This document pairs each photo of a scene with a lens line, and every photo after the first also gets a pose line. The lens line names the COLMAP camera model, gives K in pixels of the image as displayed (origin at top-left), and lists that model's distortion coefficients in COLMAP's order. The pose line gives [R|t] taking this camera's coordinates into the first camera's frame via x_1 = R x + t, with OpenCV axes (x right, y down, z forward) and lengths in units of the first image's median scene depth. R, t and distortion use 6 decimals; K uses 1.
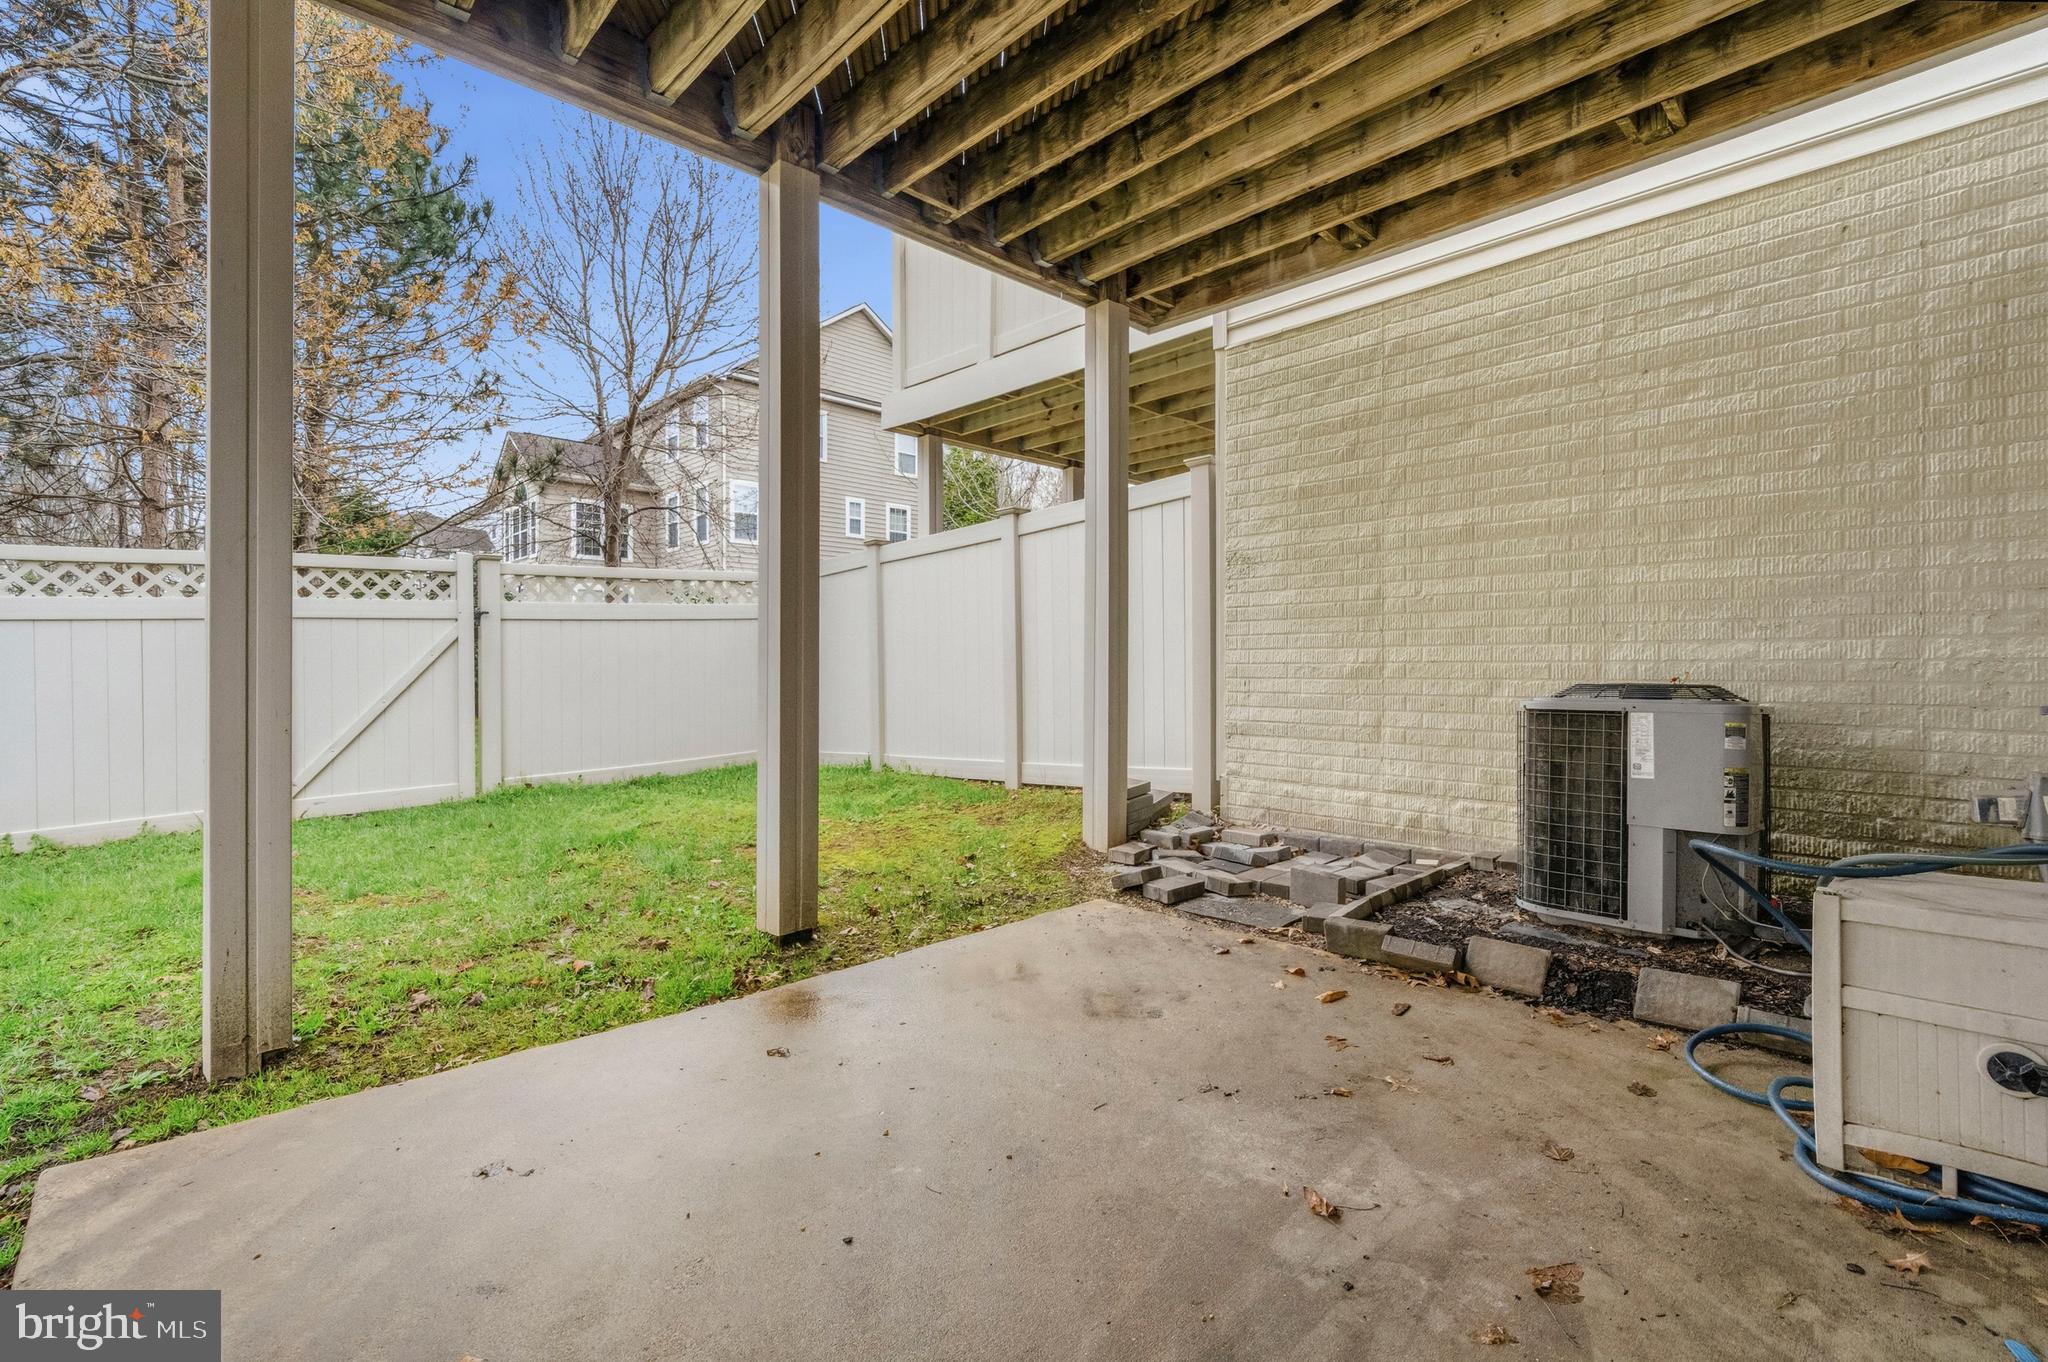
lens RADIAL K [[942.4, 0, 1021.3], [0, 942.4, 673.6], [0, 0, 1]] dist [0.001425, 0.000243]
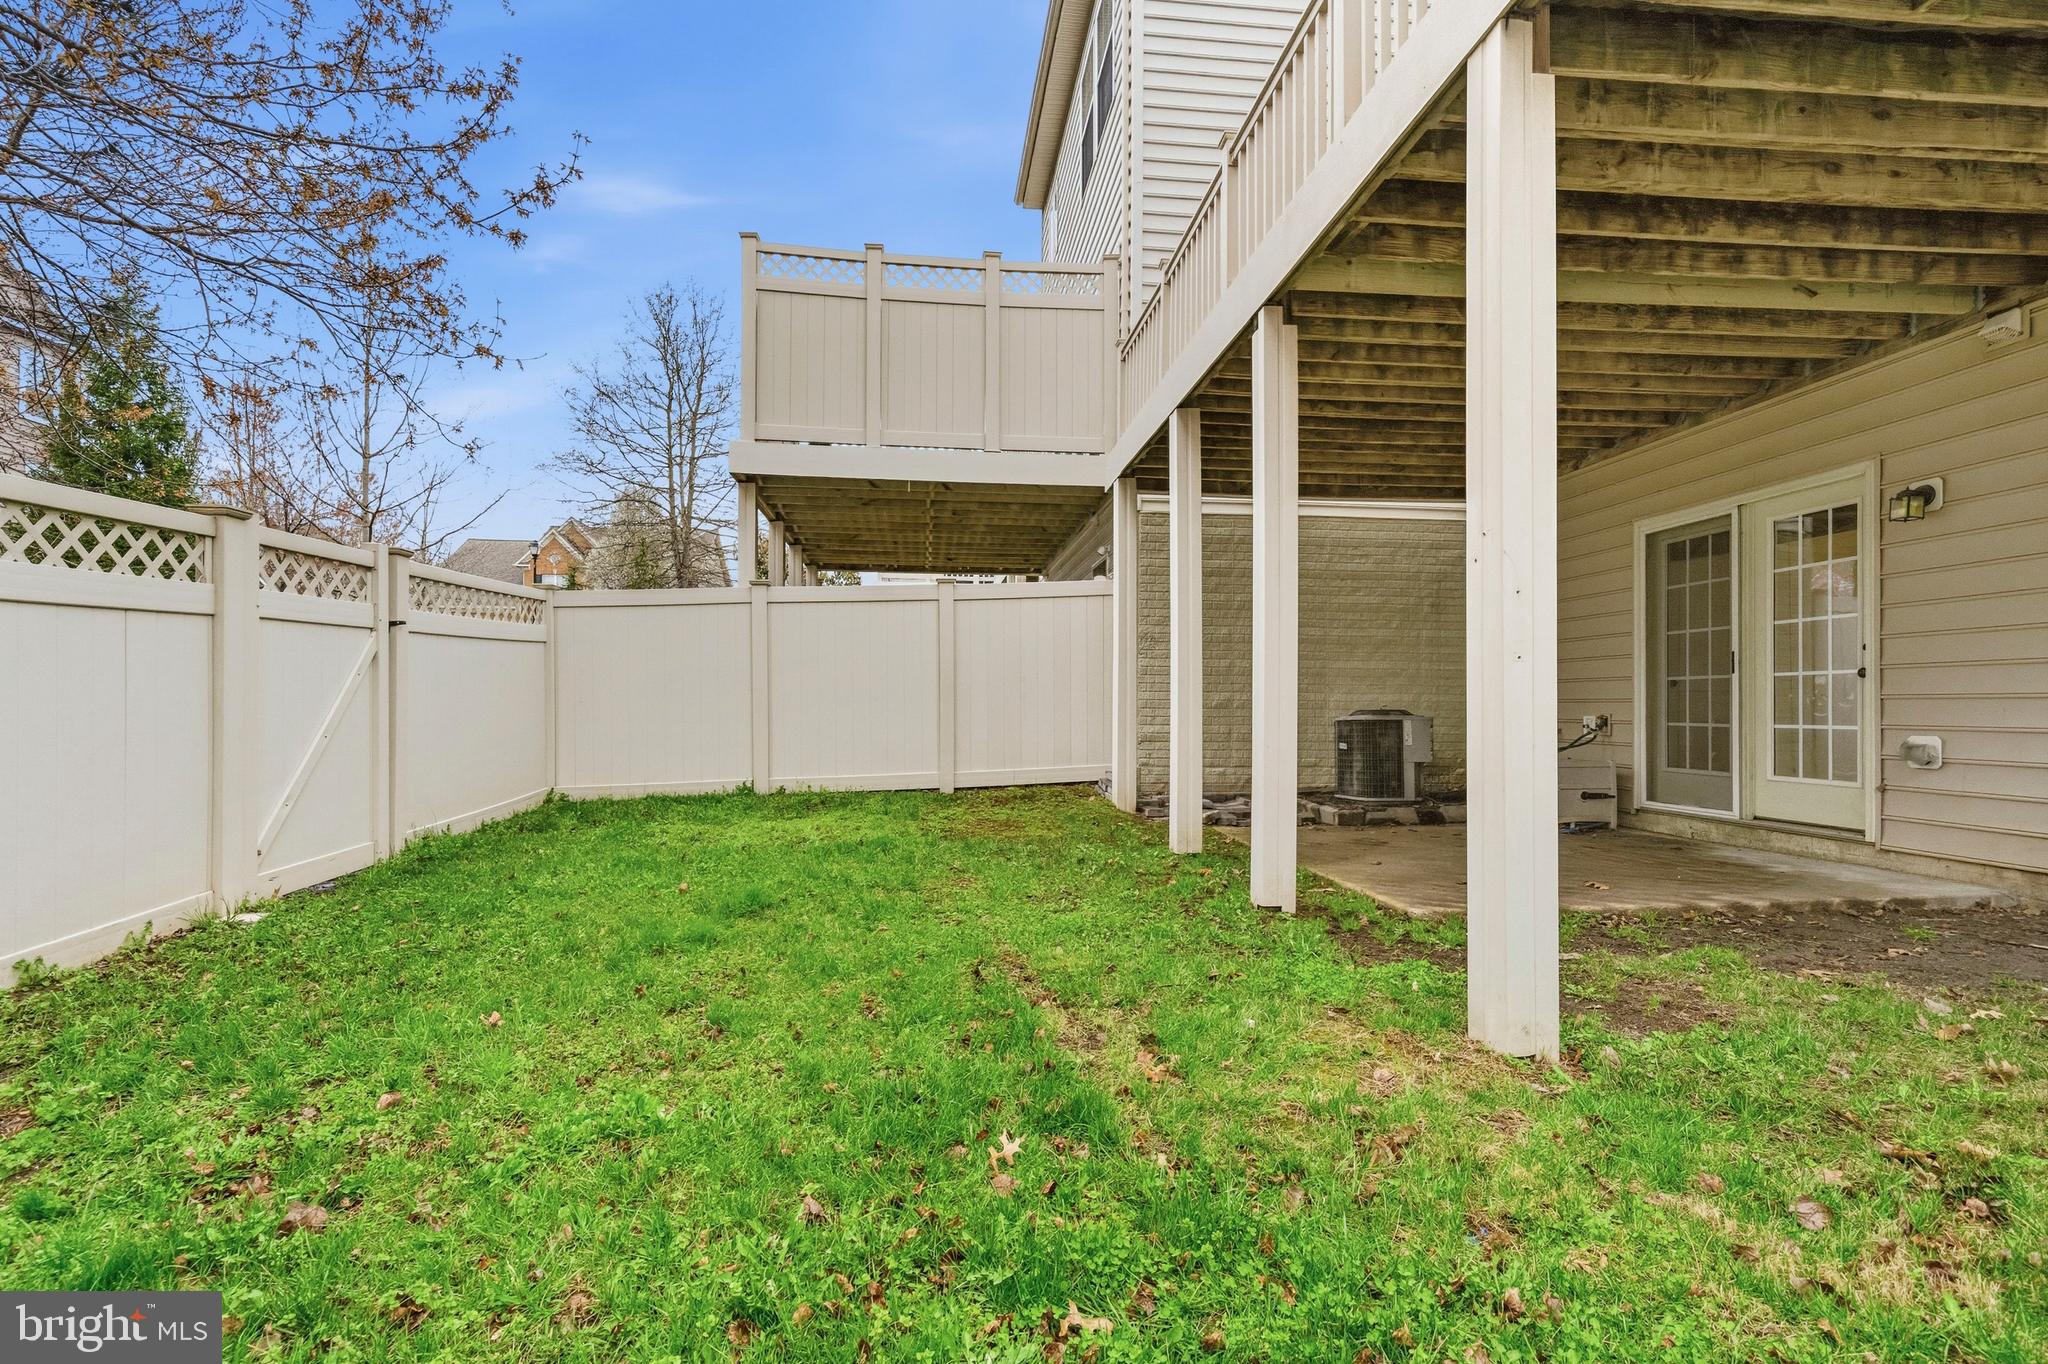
lens RADIAL K [[942.4, 0, 1022.0], [0, 942.4, 713.0], [0, 0, 1]] dist [0.001425, 0.000243]
pose [[0.602256, 0.005520, 0.798284, -1.585888], [-0.000461, 0.999978, -0.006566, 0.029637], [-0.798303, 0.003586, 0.602245, 0.194677]]
